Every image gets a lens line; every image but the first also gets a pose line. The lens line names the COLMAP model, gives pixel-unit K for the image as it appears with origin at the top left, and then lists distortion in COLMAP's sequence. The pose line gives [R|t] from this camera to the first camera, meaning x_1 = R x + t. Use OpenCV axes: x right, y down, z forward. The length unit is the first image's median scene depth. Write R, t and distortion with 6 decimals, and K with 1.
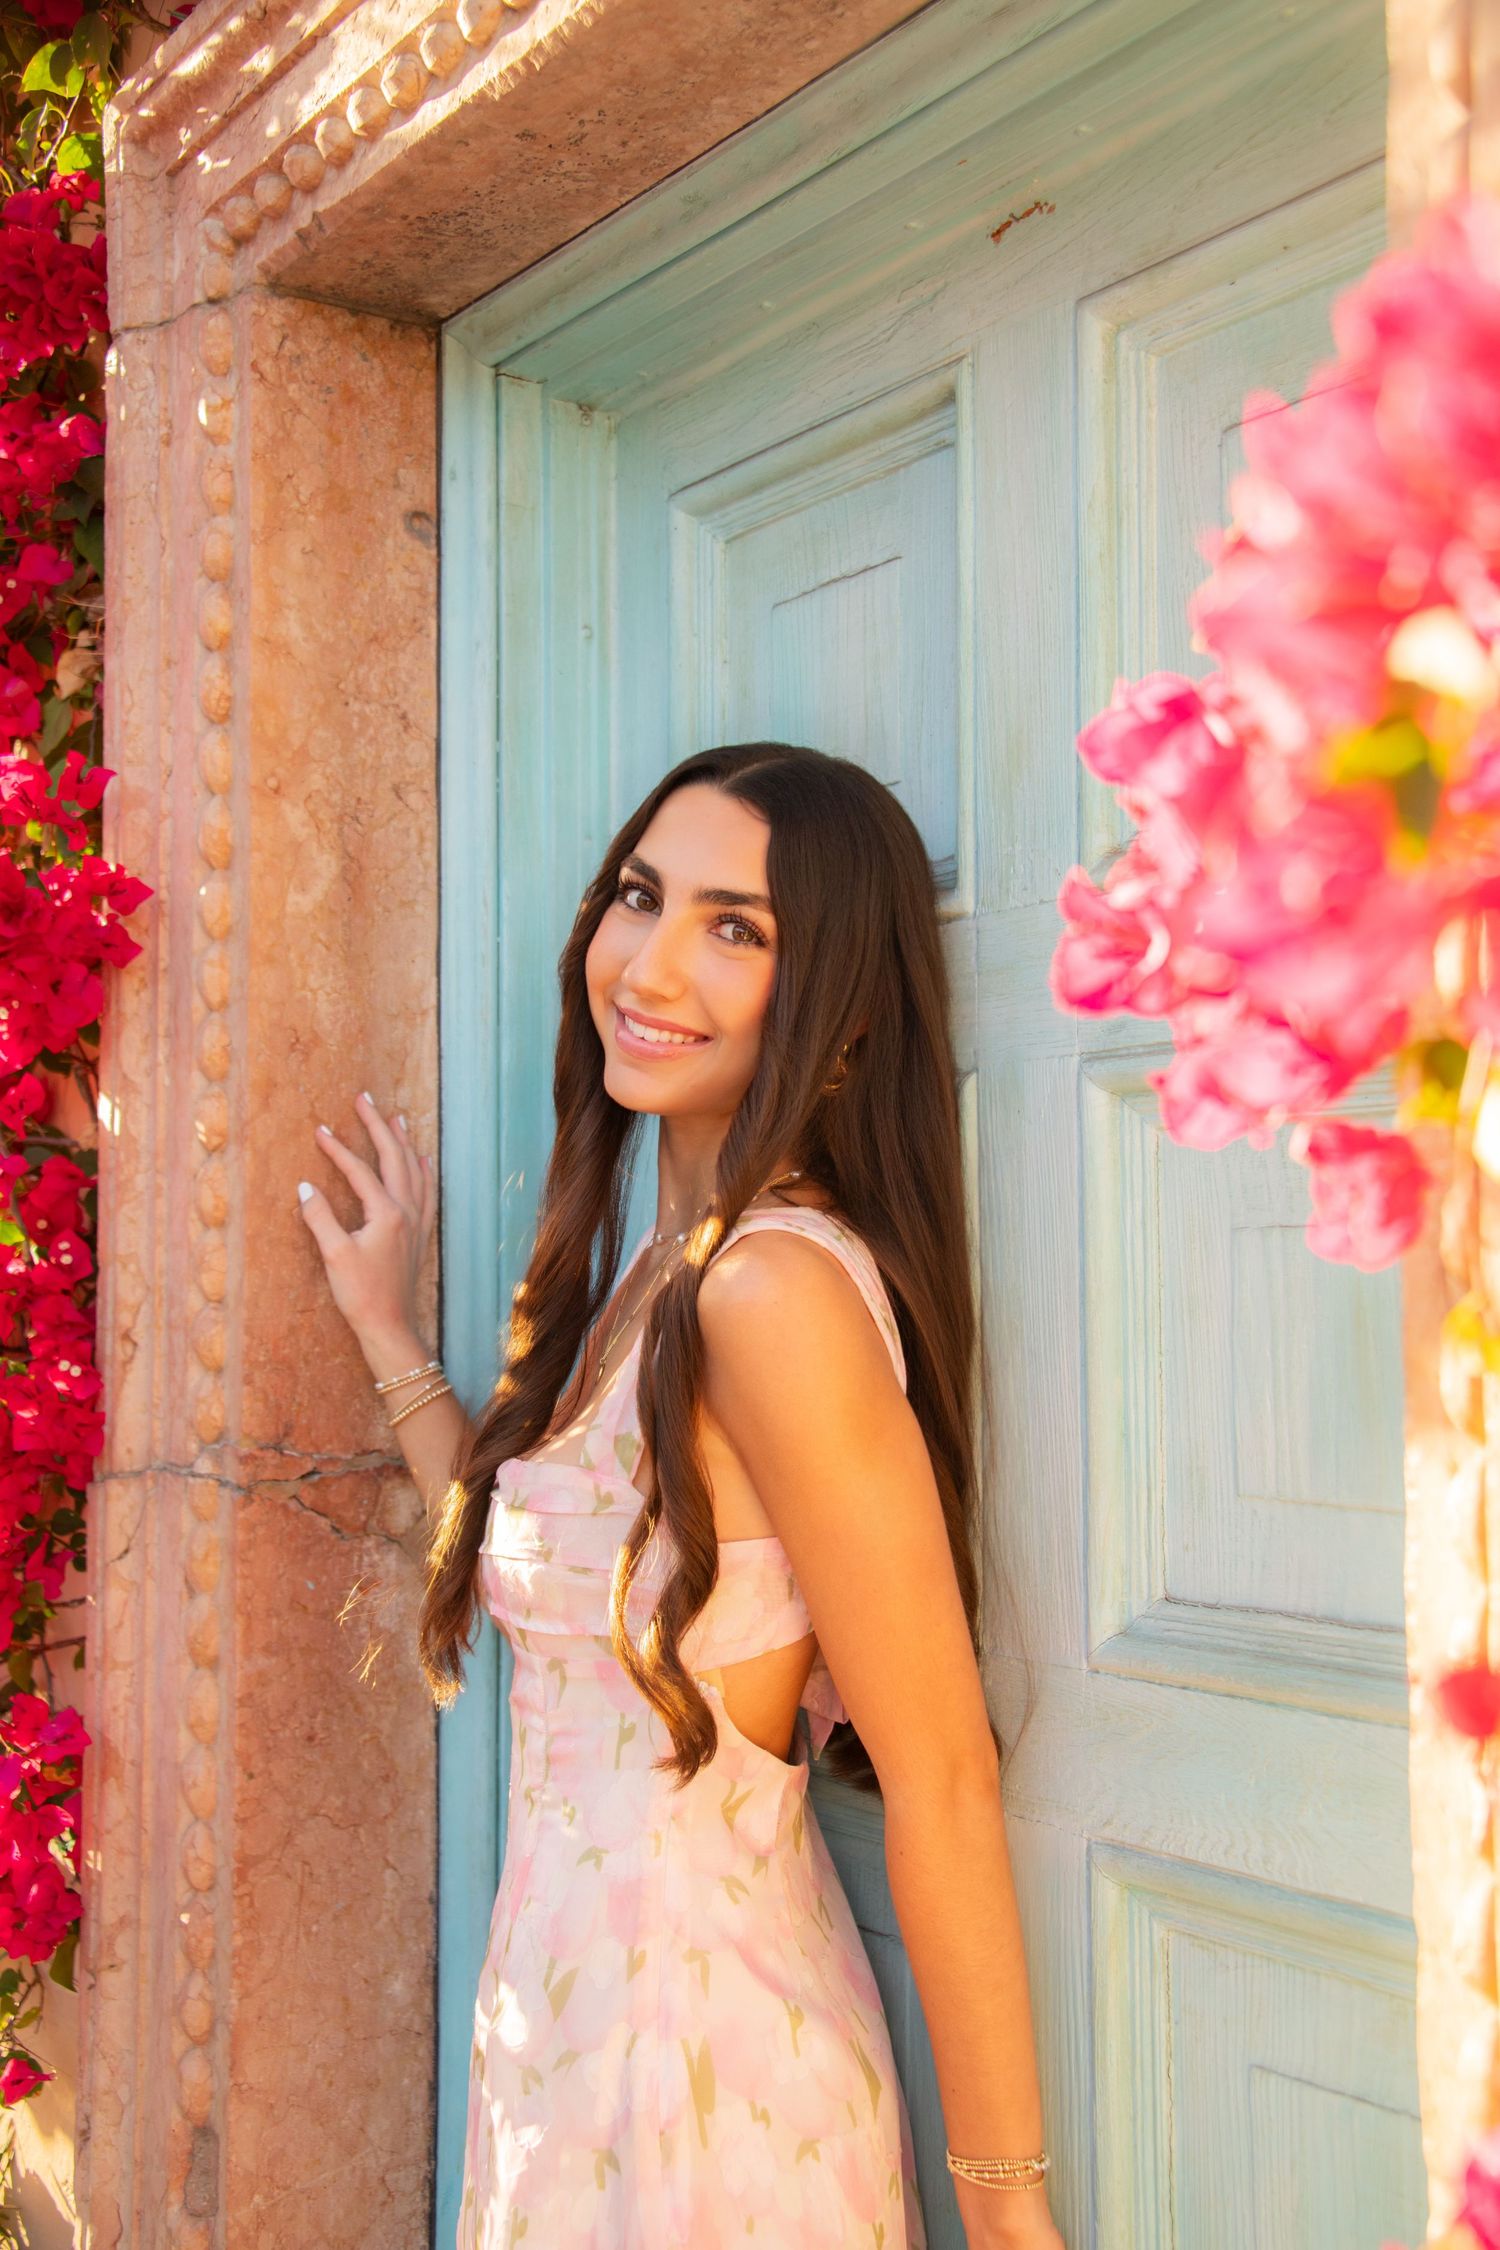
lens RADIAL K [[2724.2, 0, 745.9], [0, 2724.2, 1125.6], [0, 0, 1]] dist [0.137789, 0.000000]
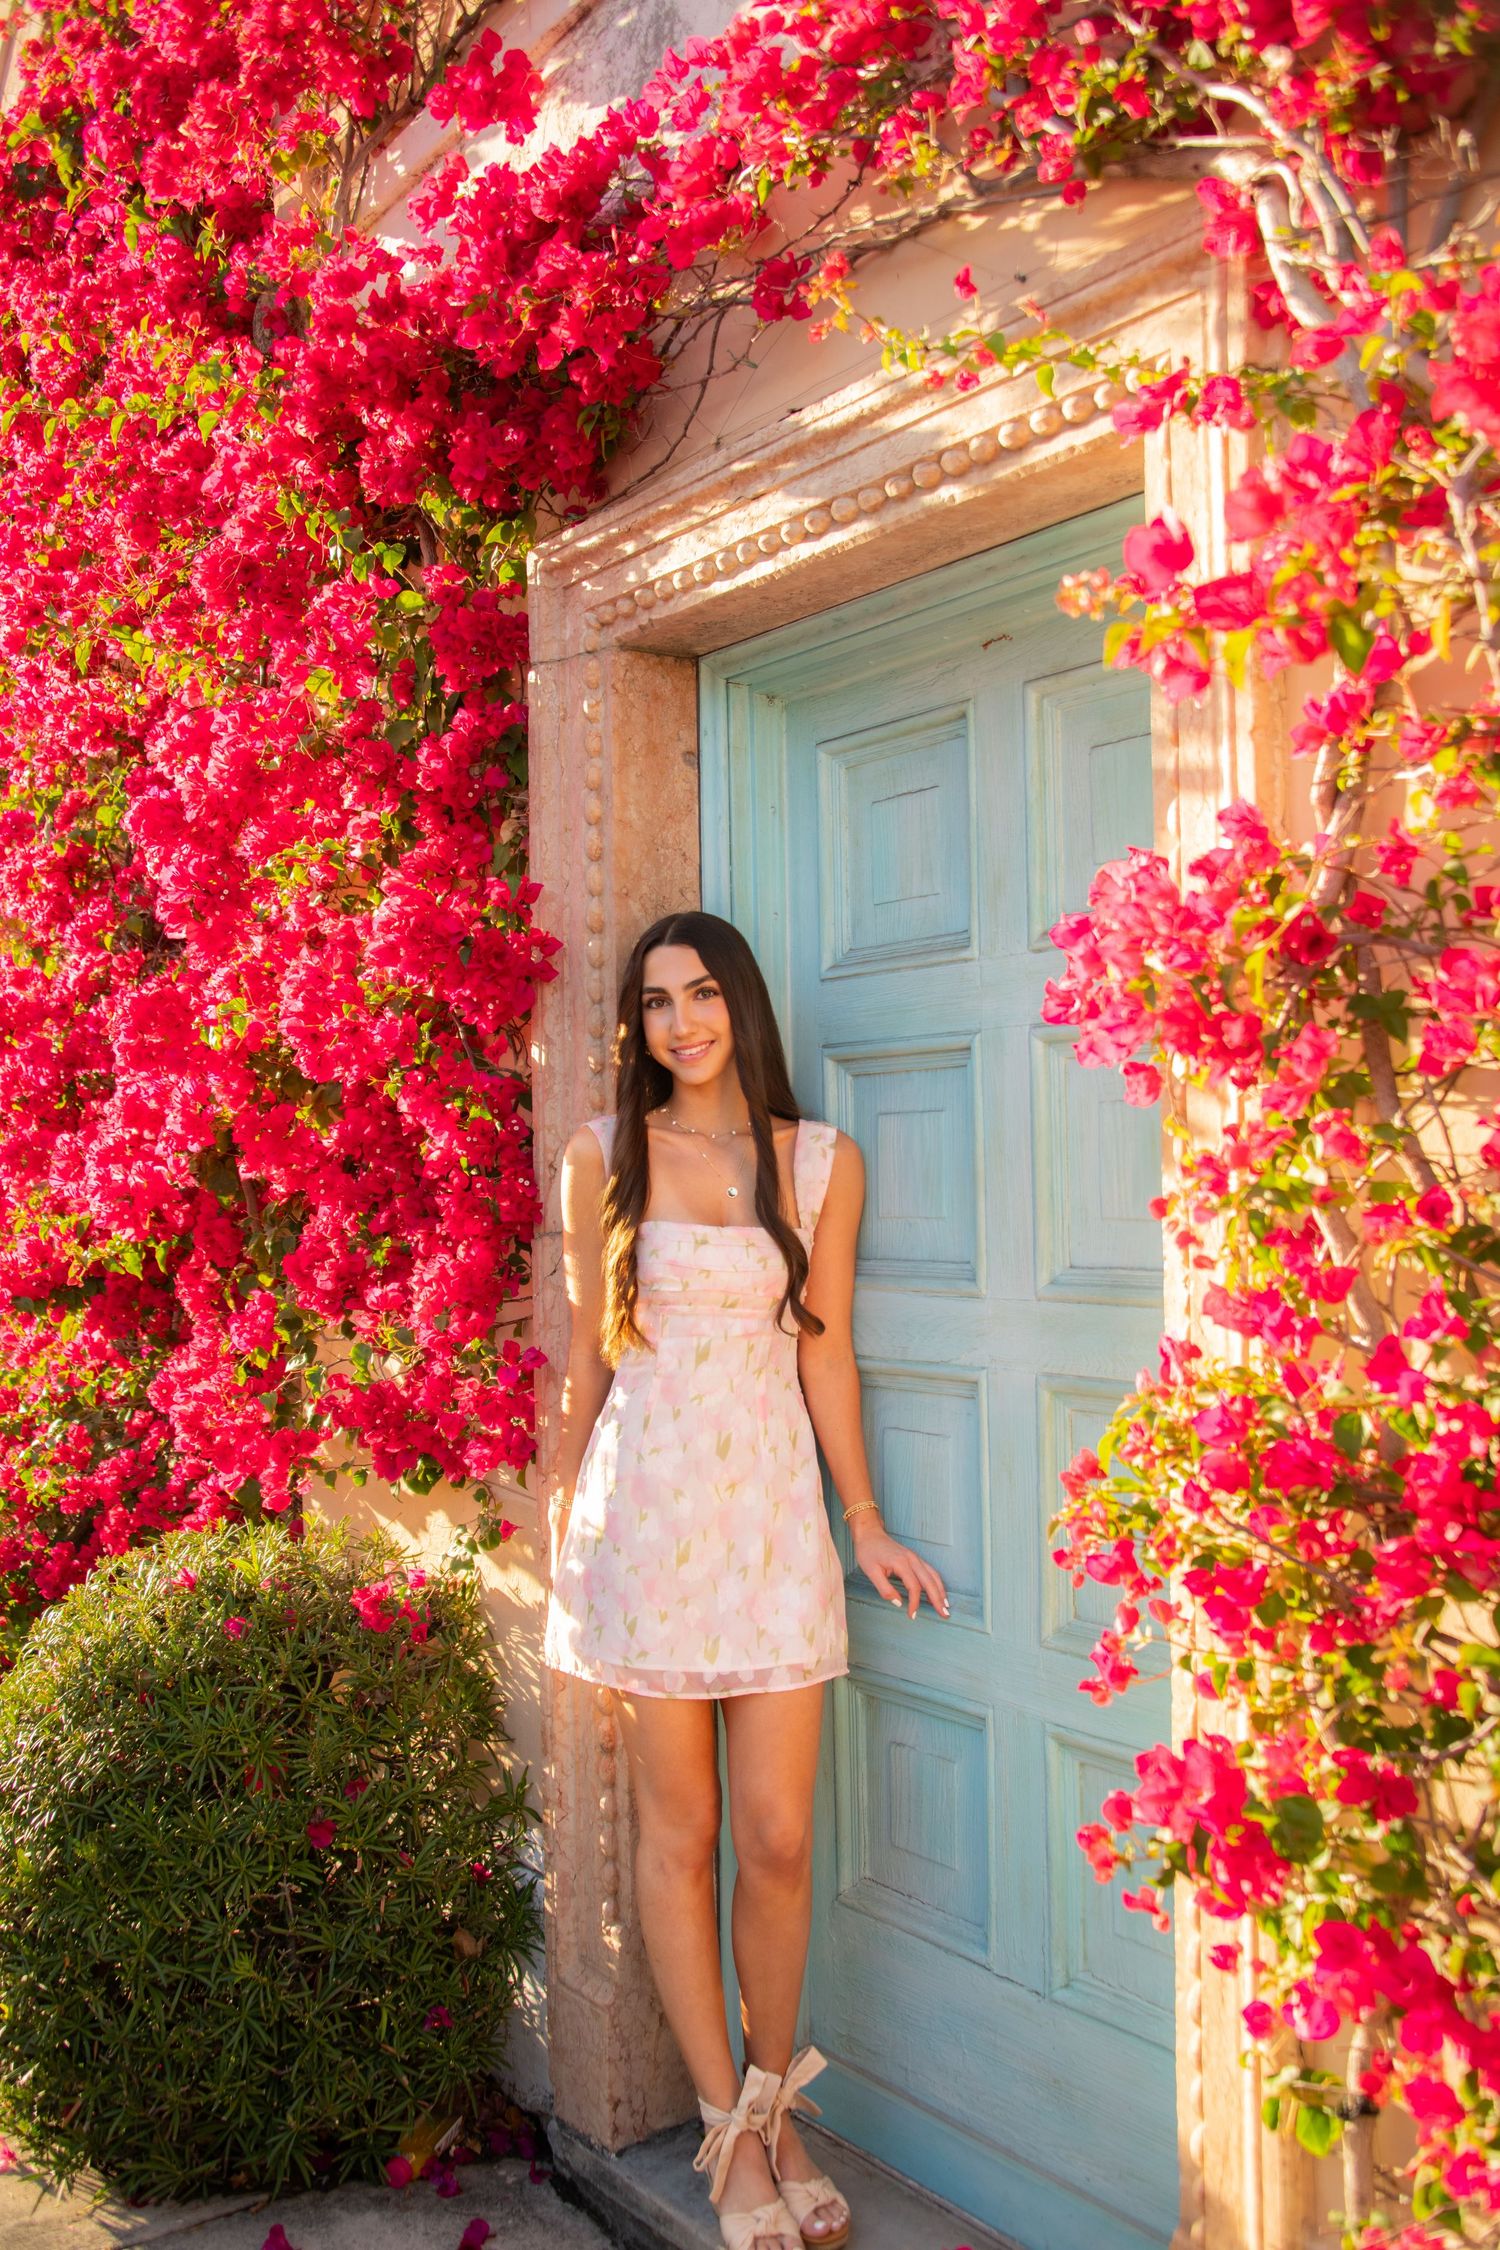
lens RADIAL K [[2154.5, 0, 751.5], [0, 2154.5, 1132.2], [0, 0, 1]] dist [-0.022146, 0.000000]
pose [[0.999738, -0.013419, 0.018530, -0.109877], [0.012652, 0.999083, 0.040911, -0.010715], [-0.019062, -0.040666, 0.998991, -0.594505]]
